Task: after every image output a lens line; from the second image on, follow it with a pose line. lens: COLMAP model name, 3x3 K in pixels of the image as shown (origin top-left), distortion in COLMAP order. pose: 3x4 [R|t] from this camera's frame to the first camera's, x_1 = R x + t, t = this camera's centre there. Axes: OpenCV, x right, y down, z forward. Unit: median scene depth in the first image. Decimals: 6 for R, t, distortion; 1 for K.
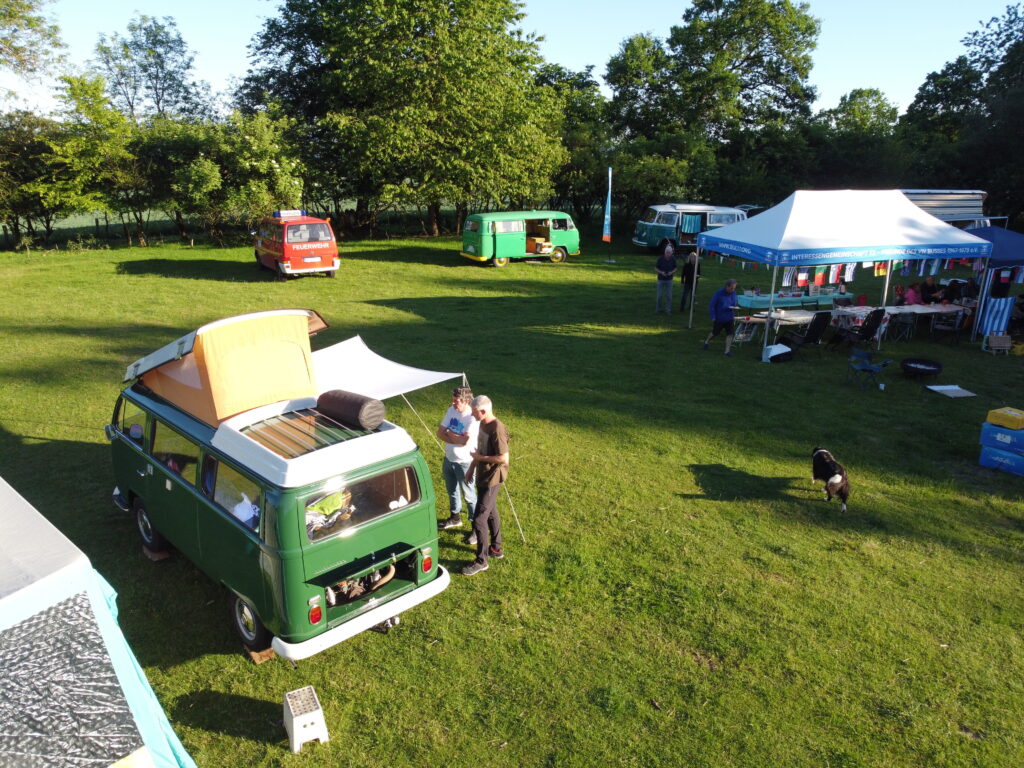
lens RADIAL K [[778.8, 0, 512.0], [0, 778.8, 380.5], [0, 0, 1]] dist [0.005259, -0.006704]
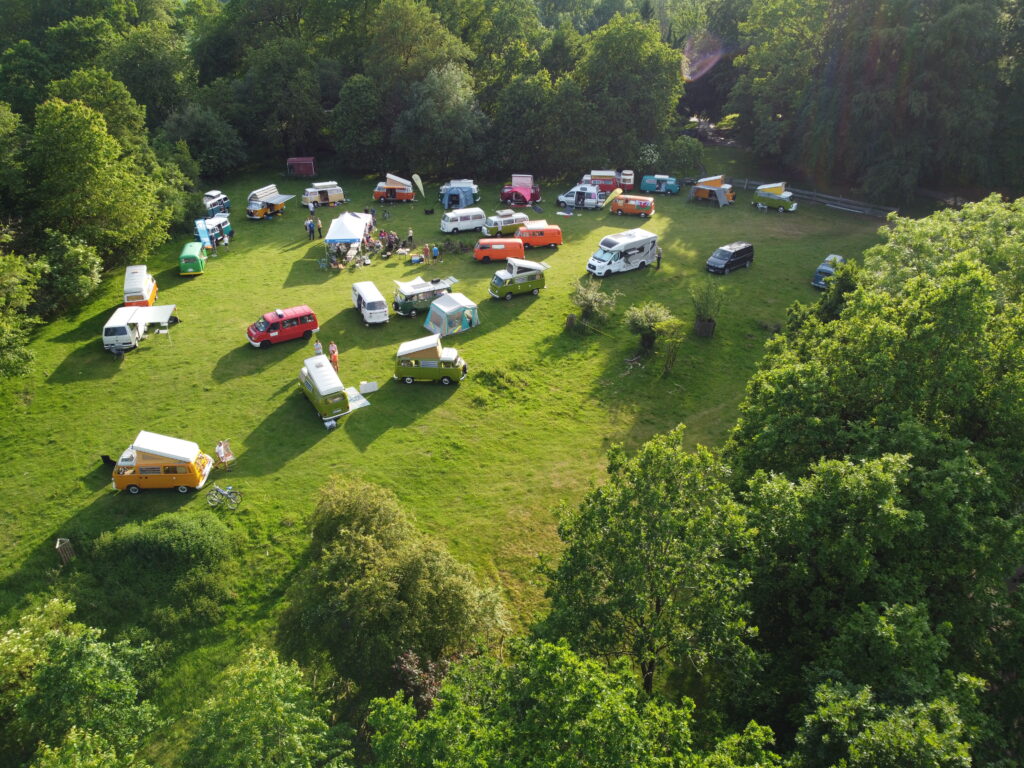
lens RADIAL K [[778.8, 0, 512.0], [0, 778.8, 380.5], [0, 0, 1]] dist [0.005259, -0.006704]
pose [[0.265196, -0.455409, 0.849867, -1.810579], [0.274774, 0.880573, 0.386122, -0.486211], [-0.924213, 0.131124, 0.358659, -0.608579]]
